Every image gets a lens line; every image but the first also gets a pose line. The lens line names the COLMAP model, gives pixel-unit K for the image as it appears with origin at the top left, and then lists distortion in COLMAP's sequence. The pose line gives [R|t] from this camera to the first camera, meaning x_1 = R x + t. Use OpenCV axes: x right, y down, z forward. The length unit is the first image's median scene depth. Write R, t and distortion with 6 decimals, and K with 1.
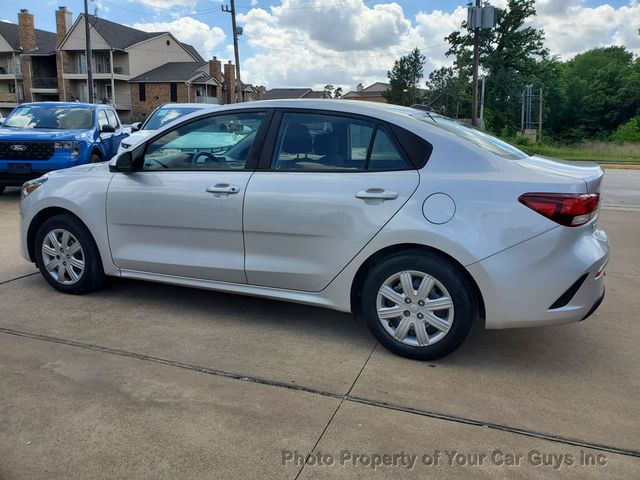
lens RADIAL K [[504.1, 0, 325.0], [0, 504.1, 238.2], [0, 0, 1]] dist [0.007163, 0.008153]
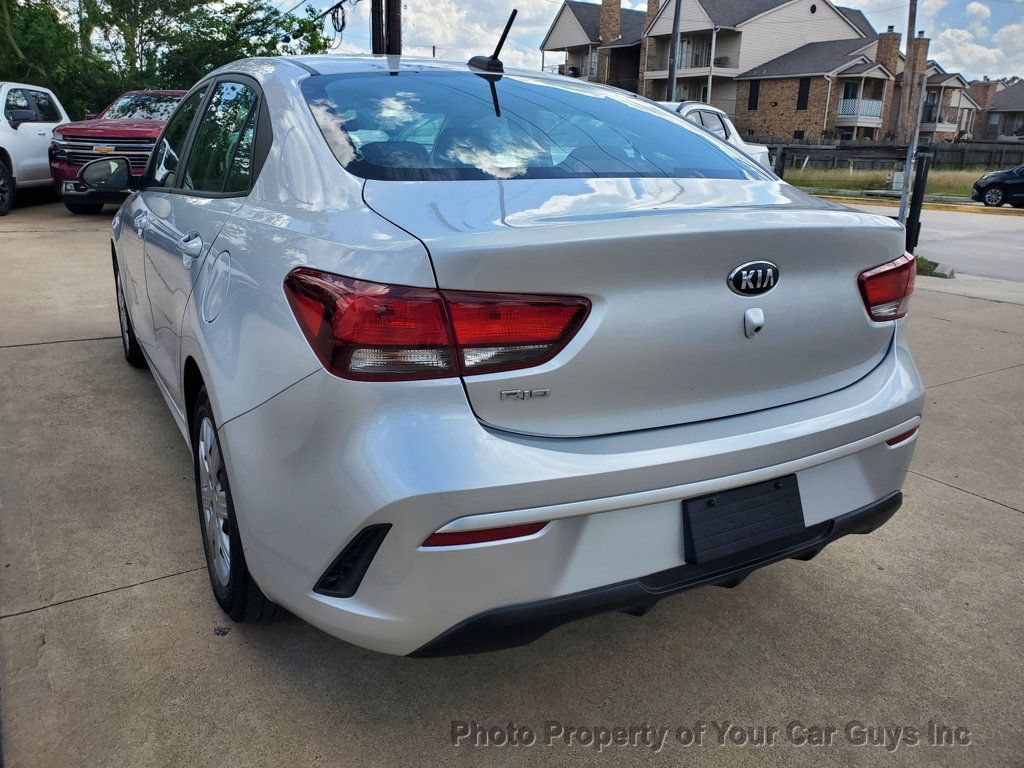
lens RADIAL K [[806.3, 0, 512.3], [0, 806.3, 376.3], [0, 0, 1]] dist [0.008282, 0.014803]
pose [[0.788854, 0.172594, -0.589847, 0.675668], [-0.142985, 0.984962, 0.096982, -0.068690], [0.597716, 0.007834, 0.801670, 0.475021]]
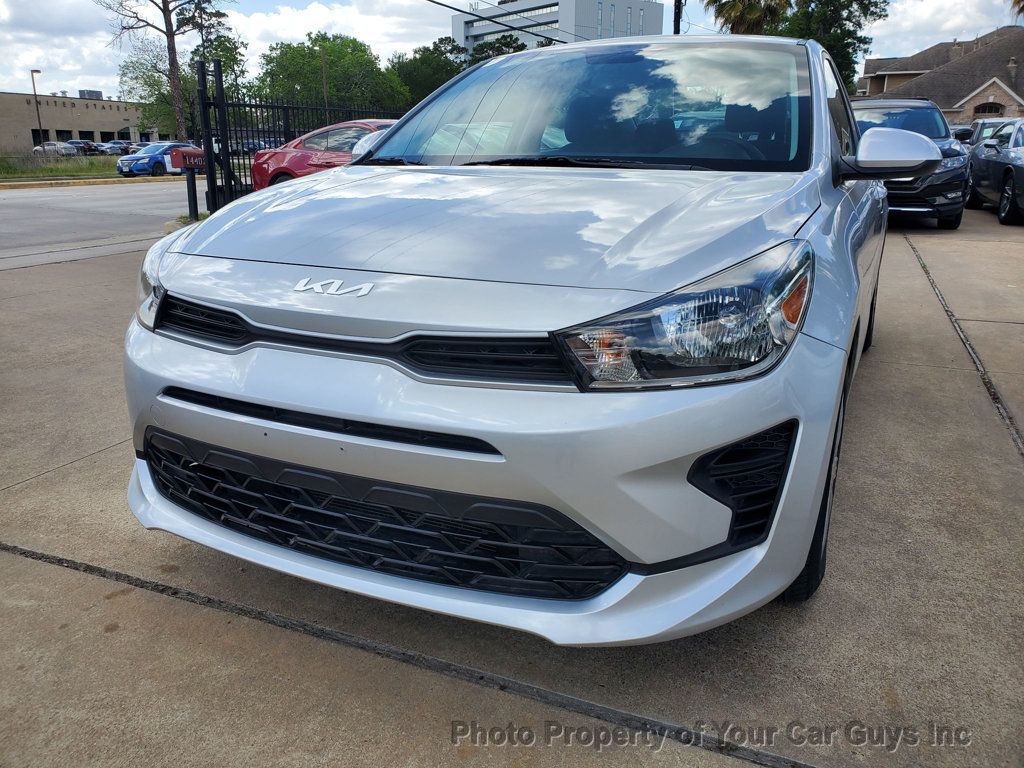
lens RADIAL K [[806.3, 0, 512.3], [0, 806.3, 376.3], [0, 0, 1]] dist [0.008282, 0.014803]
pose [[0.042433, -0.288137, 0.956649, -1.143163], [0.208338, 0.939014, 0.273584, -0.233863], [-0.977136, 0.187697, 0.099875, 1.291302]]
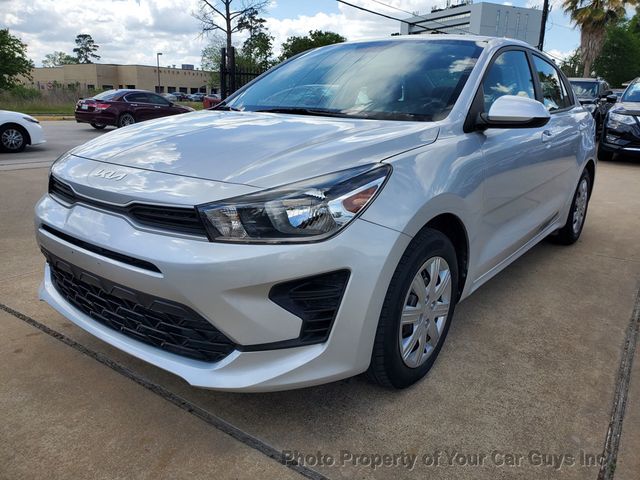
lens RADIAL K [[506.6, 0, 322.7], [0, 506.6, 227.0], [0, 0, 1]] dist [0.013589, 0.011837]
pose [[0.256321, -0.245567, 0.934878, -1.145932], [0.181317, 0.962236, 0.203040, -0.192566], [-0.949433, 0.117465, 0.291167, 1.069618]]
